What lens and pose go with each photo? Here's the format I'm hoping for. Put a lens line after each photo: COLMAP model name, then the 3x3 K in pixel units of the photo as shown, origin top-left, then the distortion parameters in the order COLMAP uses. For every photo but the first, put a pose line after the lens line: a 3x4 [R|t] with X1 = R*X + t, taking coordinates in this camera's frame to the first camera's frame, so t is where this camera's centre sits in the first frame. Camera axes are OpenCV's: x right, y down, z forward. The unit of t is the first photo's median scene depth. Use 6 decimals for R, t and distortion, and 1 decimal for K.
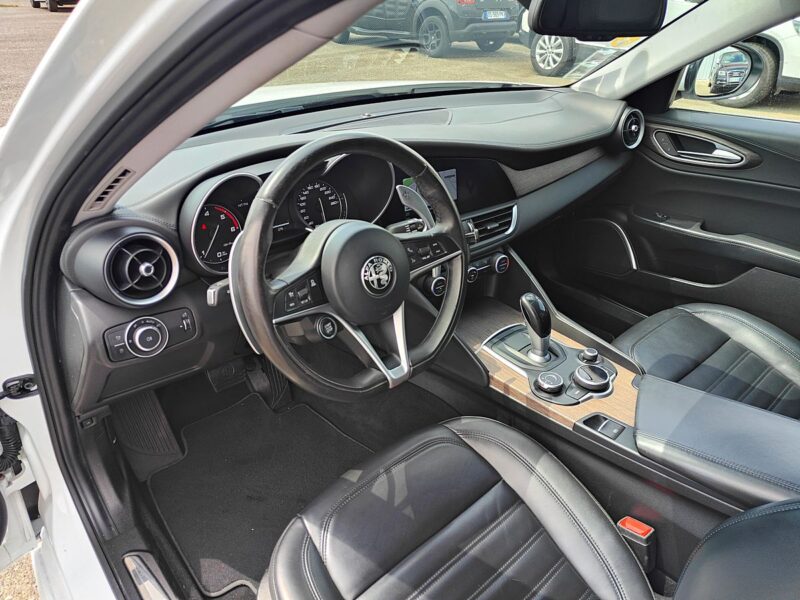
lens RADIAL K [[571.8, 0, 387.6], [0, 571.8, 301.8], [0, 0, 1]] dist [0.002182, 0.000207]
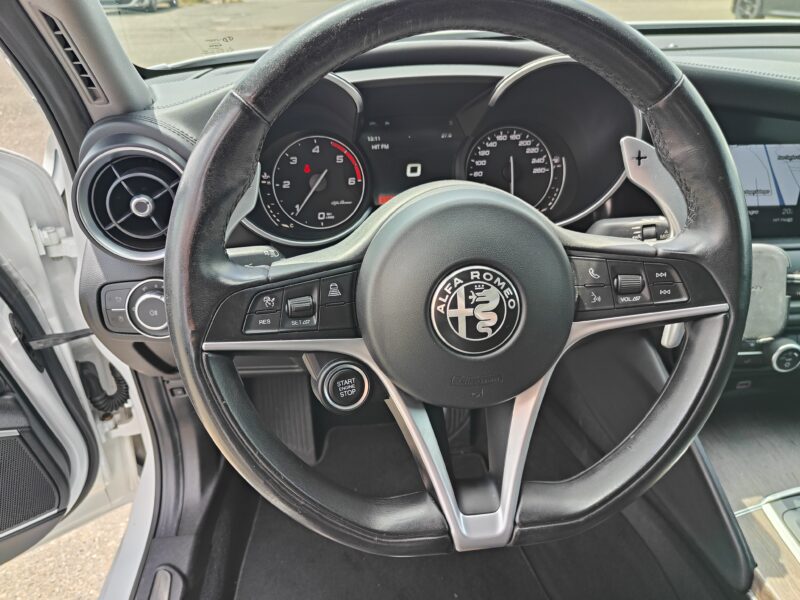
lens RADIAL K [[575.1, 0, 400.0], [0, 575.1, 300.0], [0, 0, 1]] dist [0.020815, -0.052158]
pose [[0.828105, 0.251750, -0.500864, 0.139715], [-0.249325, 0.965654, 0.073145, -0.064067], [0.502075, 0.064306, 0.862430, 0.522367]]
